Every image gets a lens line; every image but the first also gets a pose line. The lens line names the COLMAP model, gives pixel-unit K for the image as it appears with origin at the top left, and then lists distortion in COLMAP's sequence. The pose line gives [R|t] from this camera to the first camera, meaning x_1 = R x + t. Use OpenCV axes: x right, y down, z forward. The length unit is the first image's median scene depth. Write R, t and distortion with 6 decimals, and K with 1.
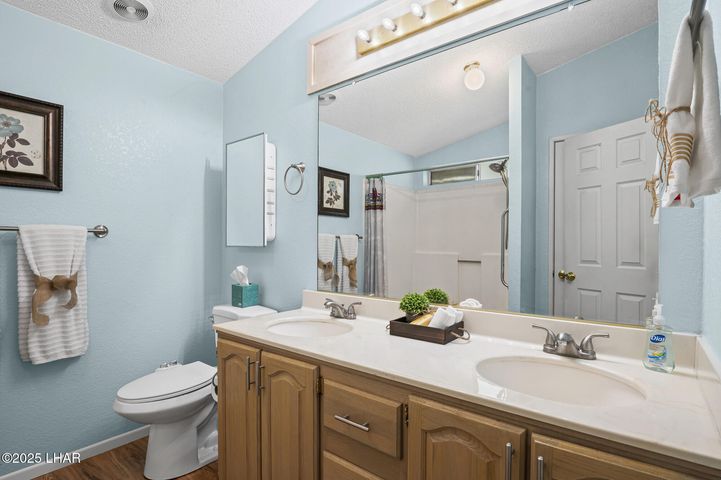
lens RADIAL K [[354.6, 0, 359.1], [0, 354.6, 241.2], [0, 0, 1]] dist [-0.017424, -0.008783]
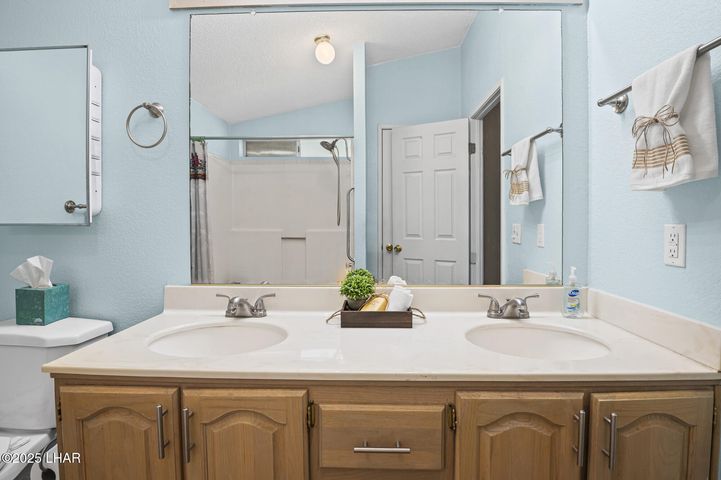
lens RADIAL K [[354.6, 0, 372.9], [0, 354.6, 224.1], [0, 0, 1]] dist [-0.017424, -0.008783]
pose [[0.799786, -0.007502, 0.600238, -0.226835], [-0.002539, 0.999871, 0.015880, 0.002762], [-0.600280, -0.014225, 0.799664, 0.181872]]
